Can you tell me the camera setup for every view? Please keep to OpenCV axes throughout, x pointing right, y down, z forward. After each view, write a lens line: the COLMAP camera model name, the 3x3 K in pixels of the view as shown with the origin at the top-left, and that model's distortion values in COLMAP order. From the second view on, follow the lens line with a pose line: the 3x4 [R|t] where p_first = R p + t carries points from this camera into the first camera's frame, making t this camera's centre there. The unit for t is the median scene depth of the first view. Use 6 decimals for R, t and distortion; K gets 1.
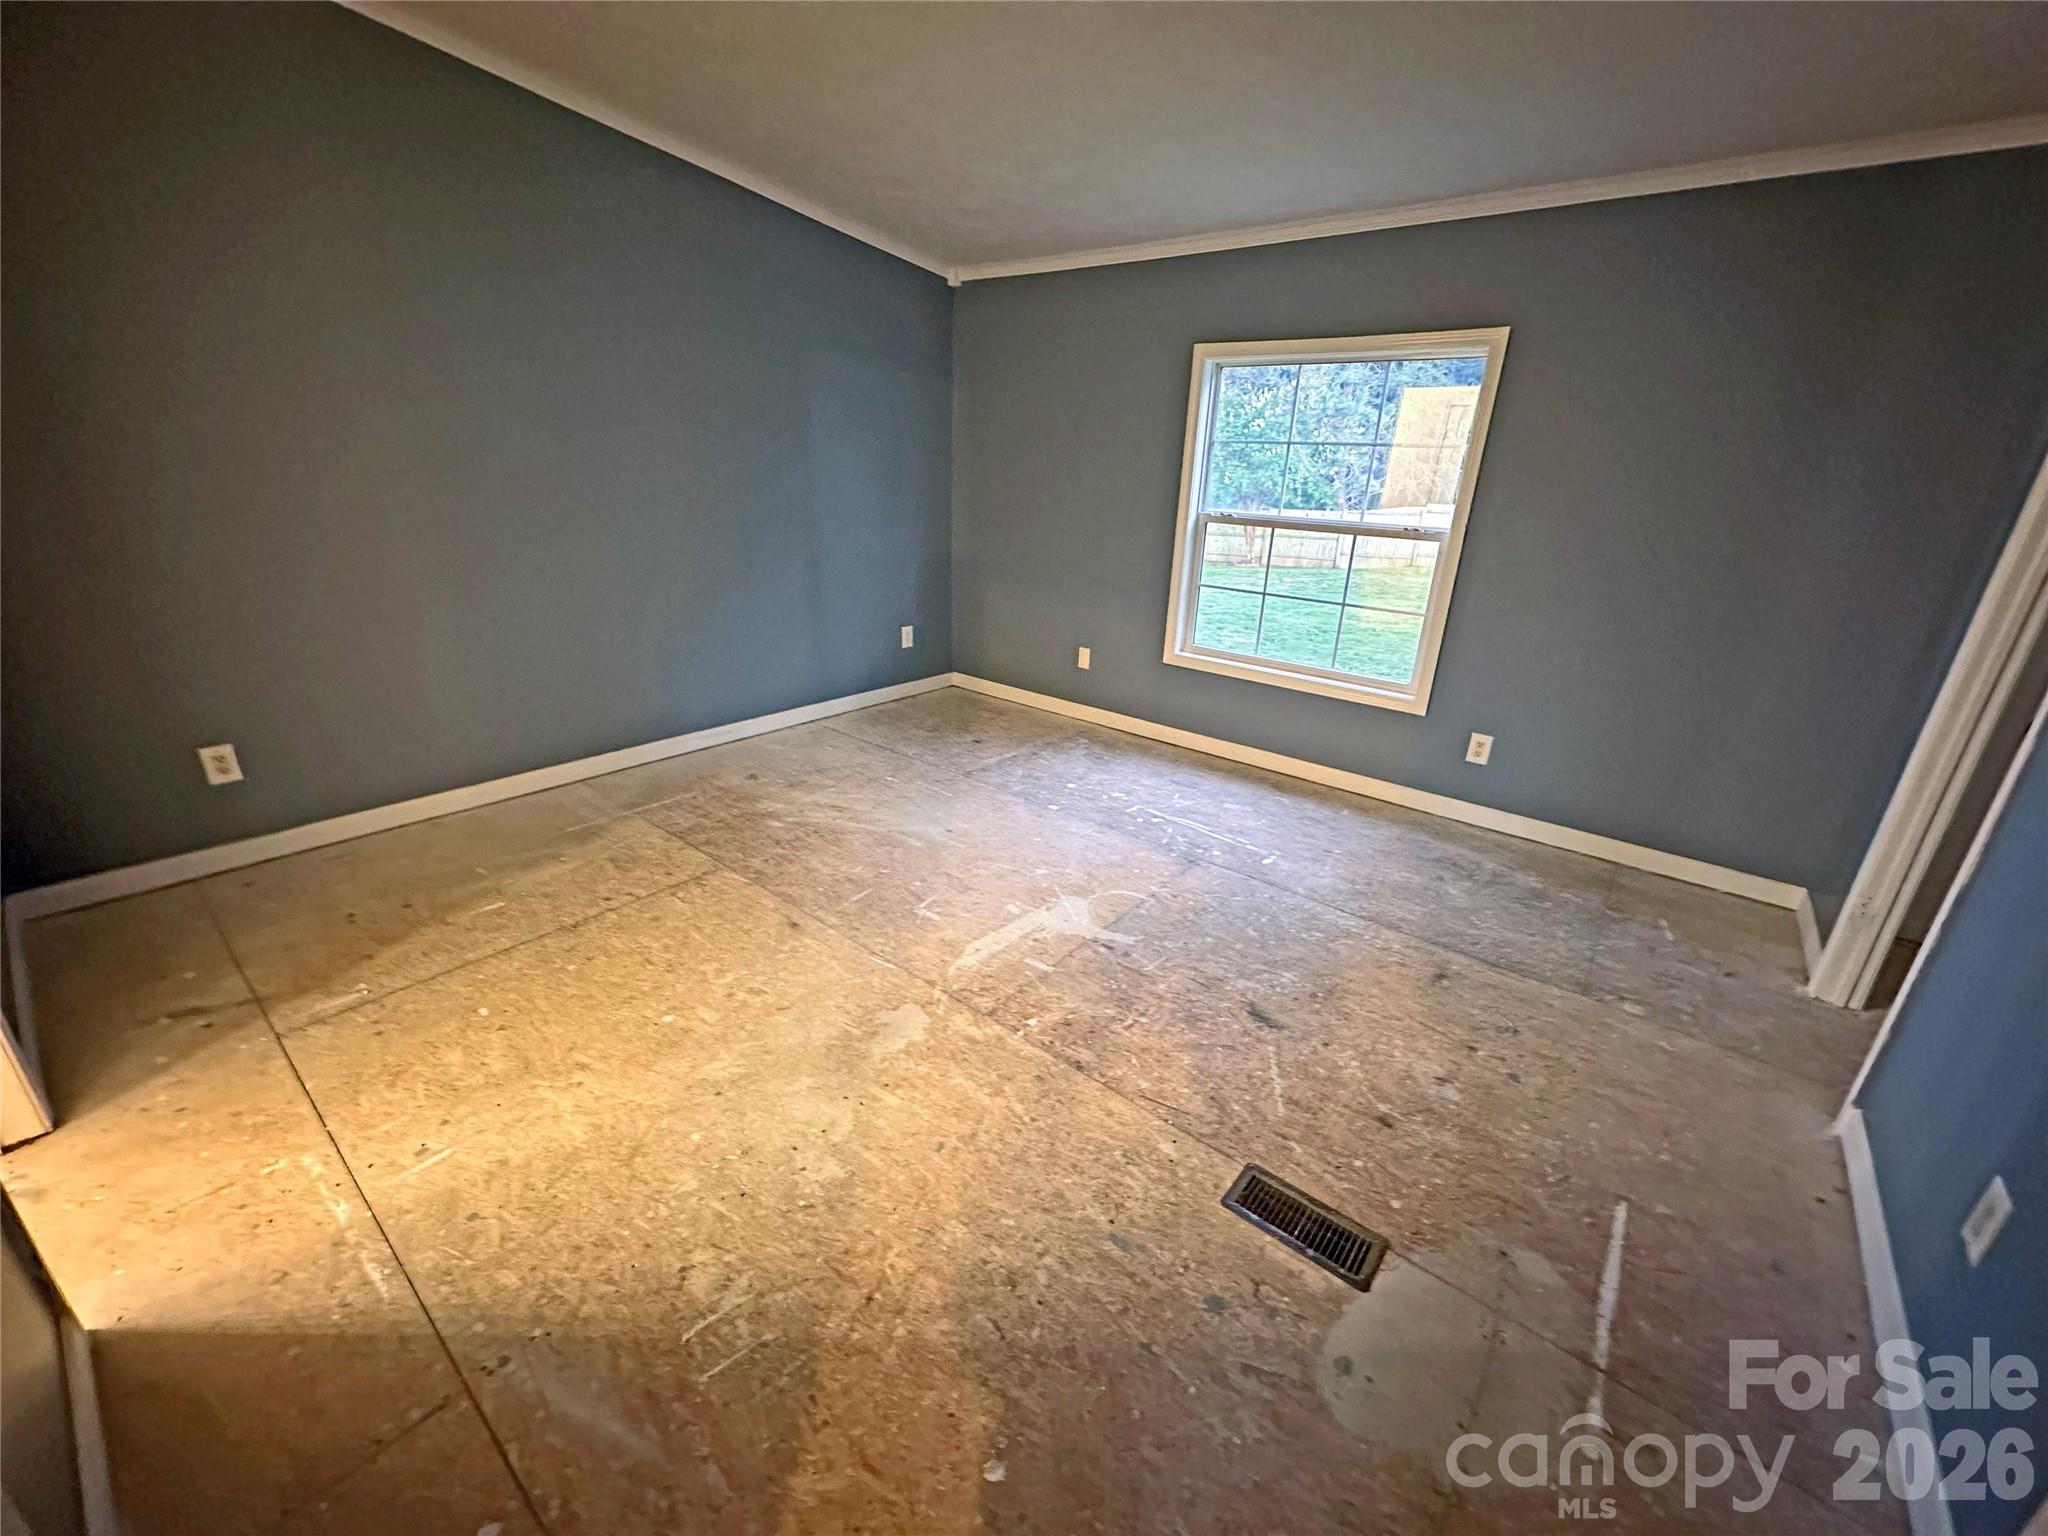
lens RADIAL K [[813.2, 0, 1023.1], [0, 813.2, 769.0], [0, 0, 1]] dist [-0.001786, 0.000166]
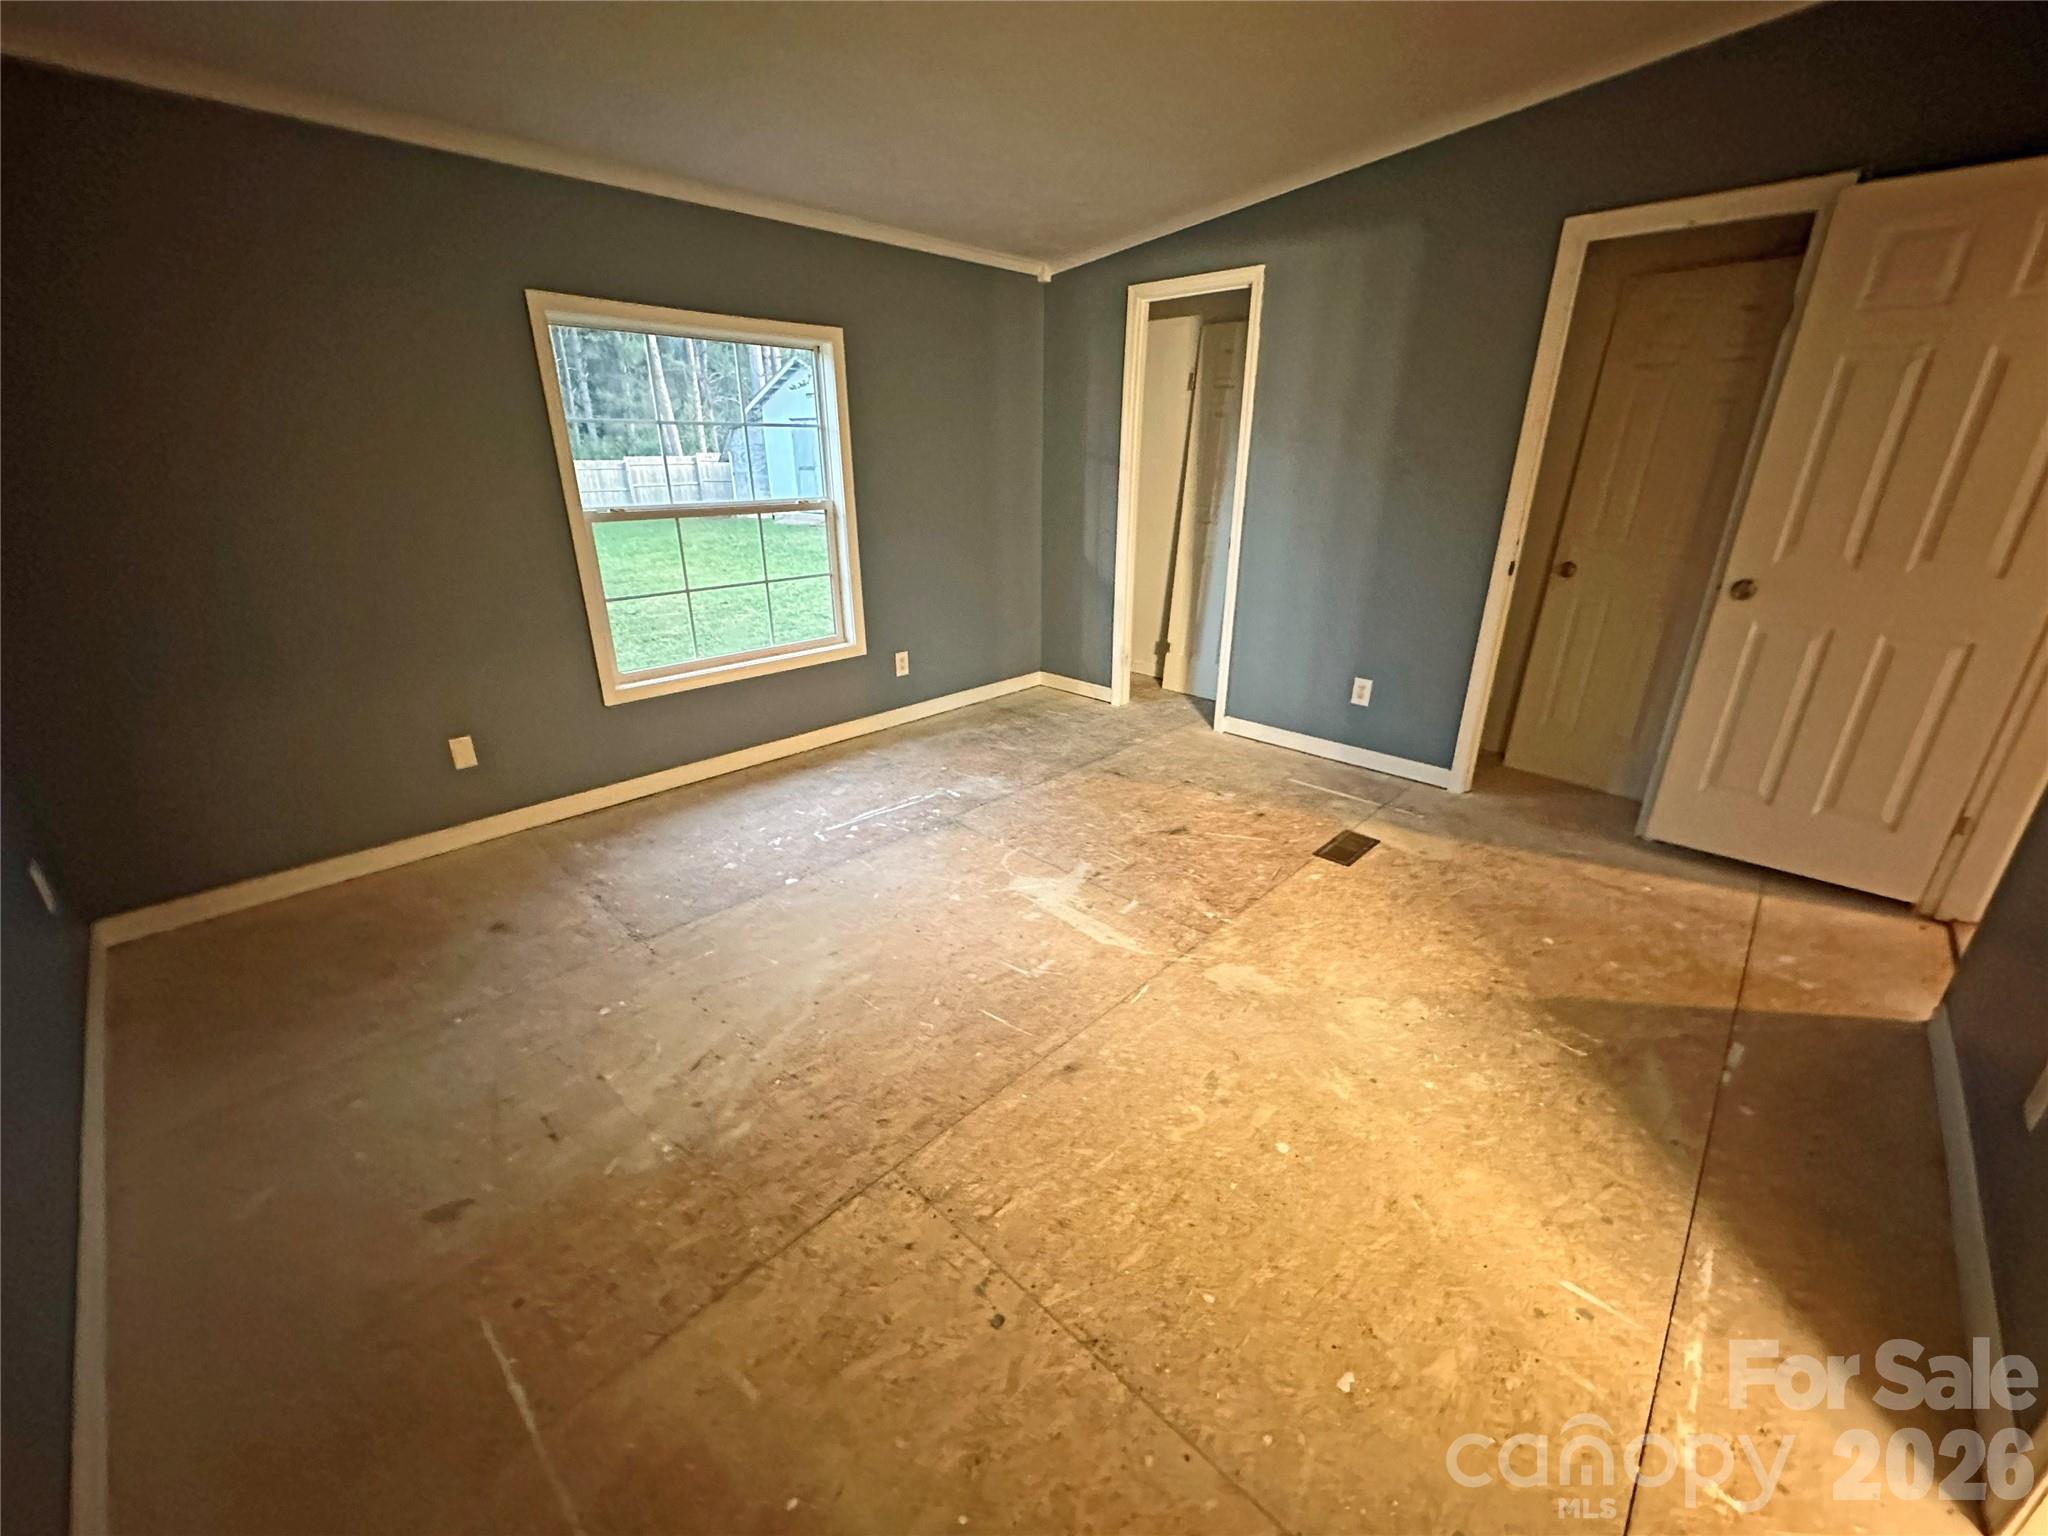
lens RADIAL K [[813.2, 0, 1029.5], [0, 813.2, 766.9], [0, 0, 1]] dist [-0.001786, 0.000166]
pose [[0.074788, -0.395078, 0.915598, -0.761917], [0.357133, 0.867878, 0.345316, -0.292890], [-0.931055, 0.301165, 0.206002, 0.684682]]
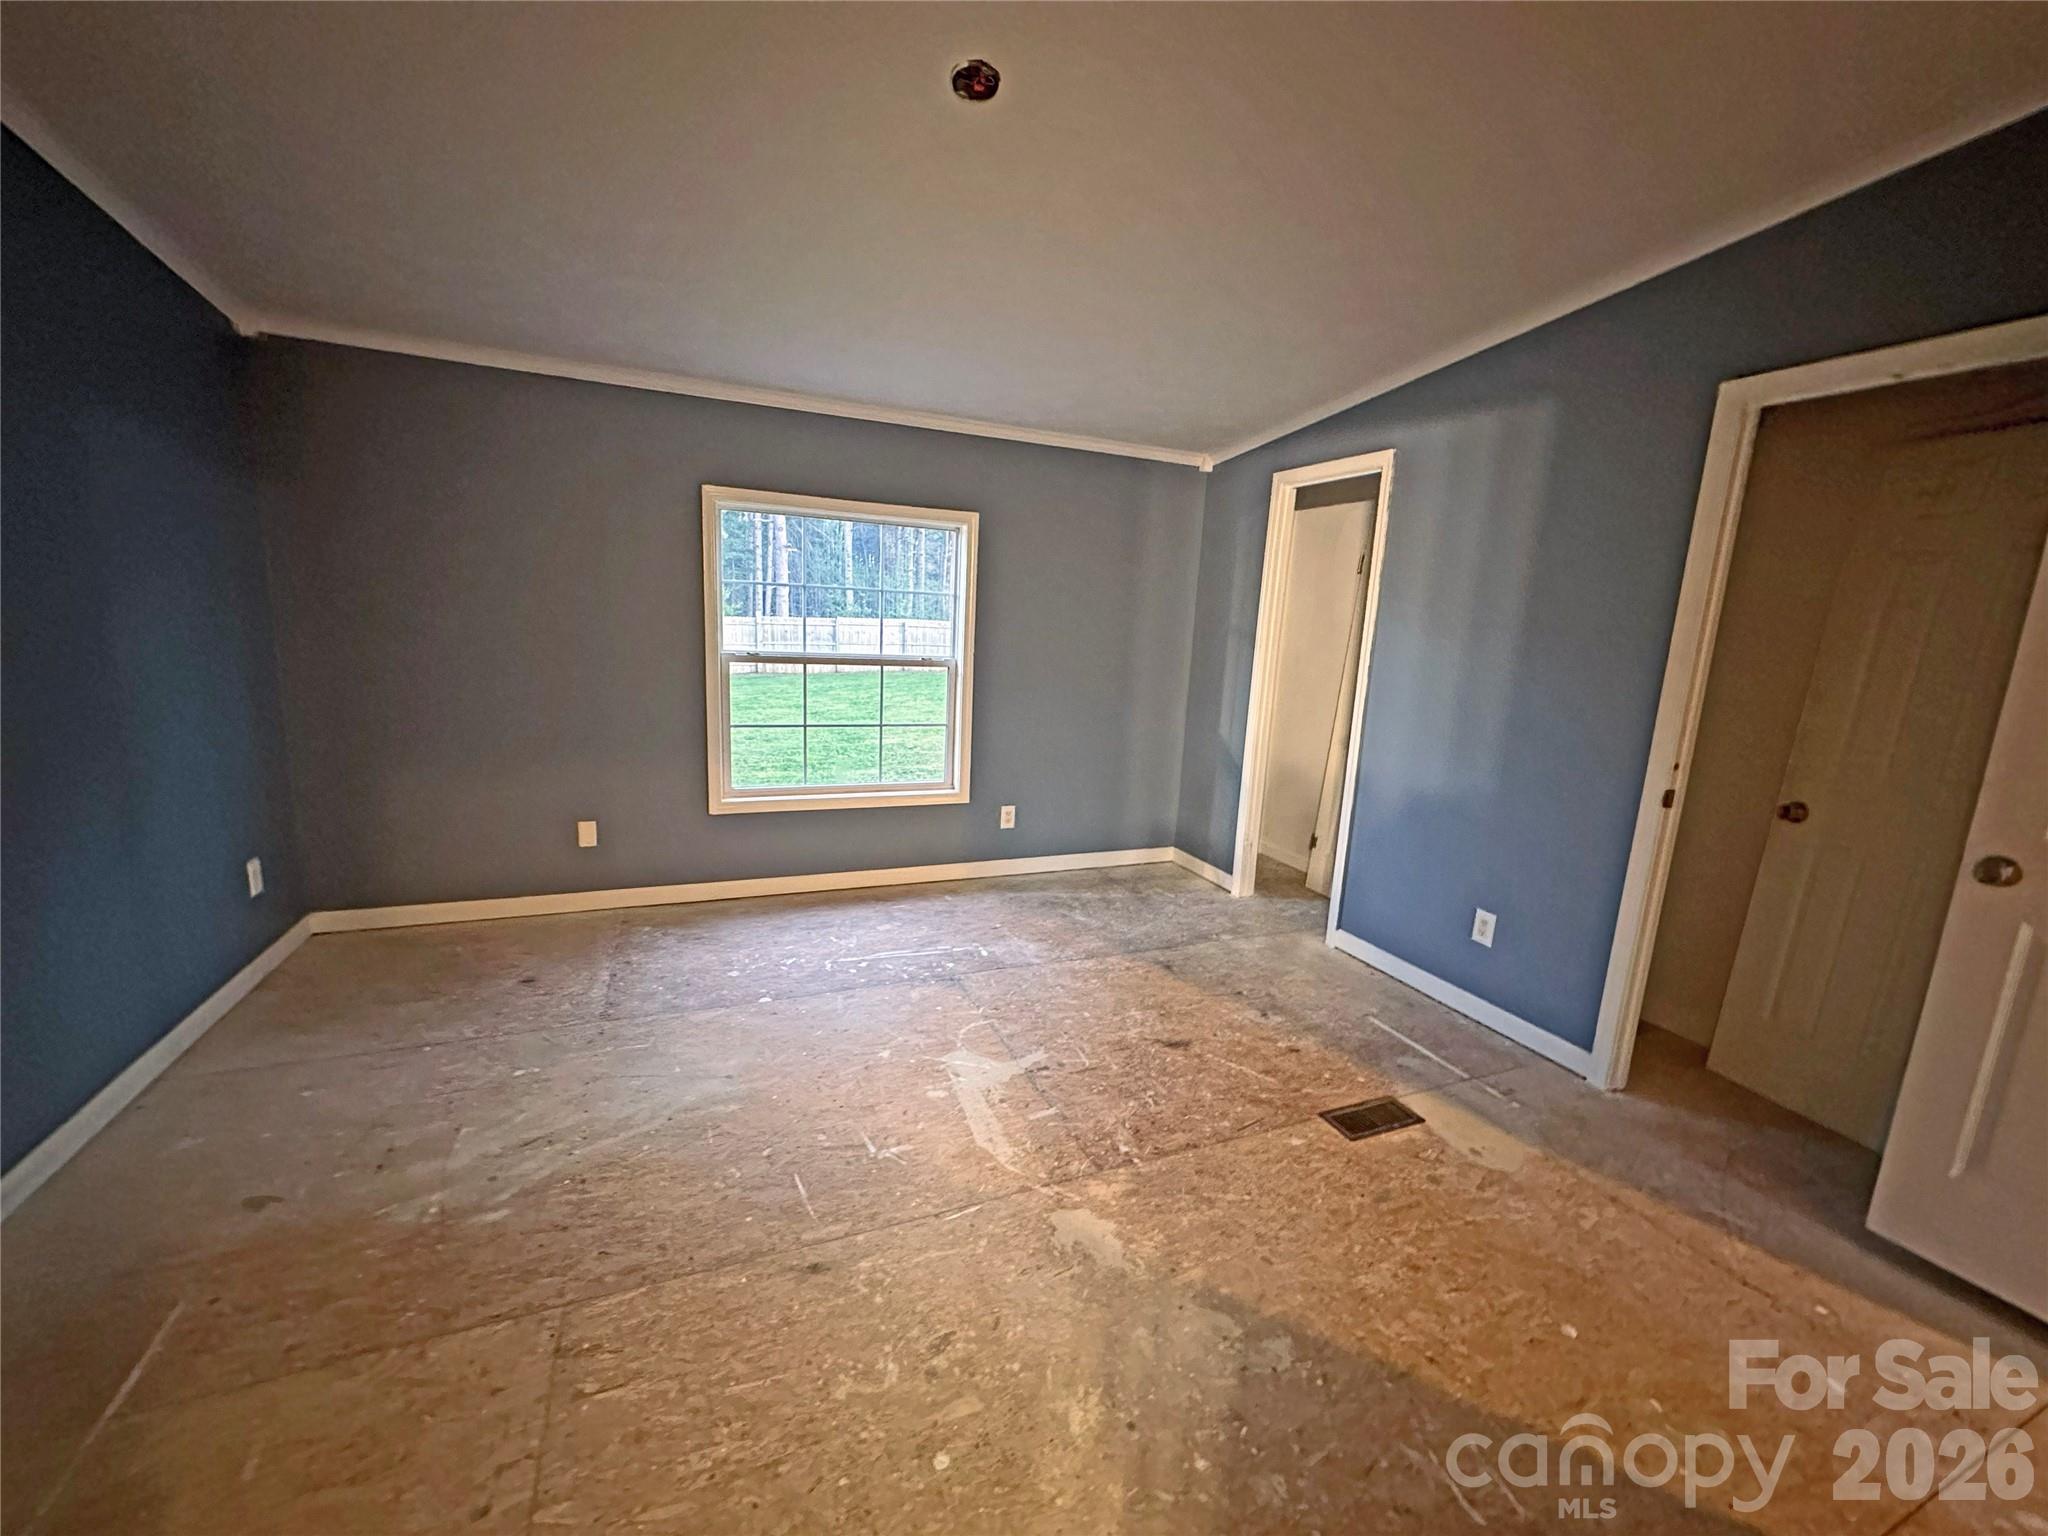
lens RADIAL K [[813.2, 0, 1028.0], [0, 813.2, 767.0], [0, 0, 1]] dist [-0.001786, 0.000166]
pose [[0.462683, -0.174383, 0.869204, -0.626936], [0.285872, 0.957436, 0.039913, -0.166181], [-0.839167, 0.230014, 0.492841, 0.354461]]
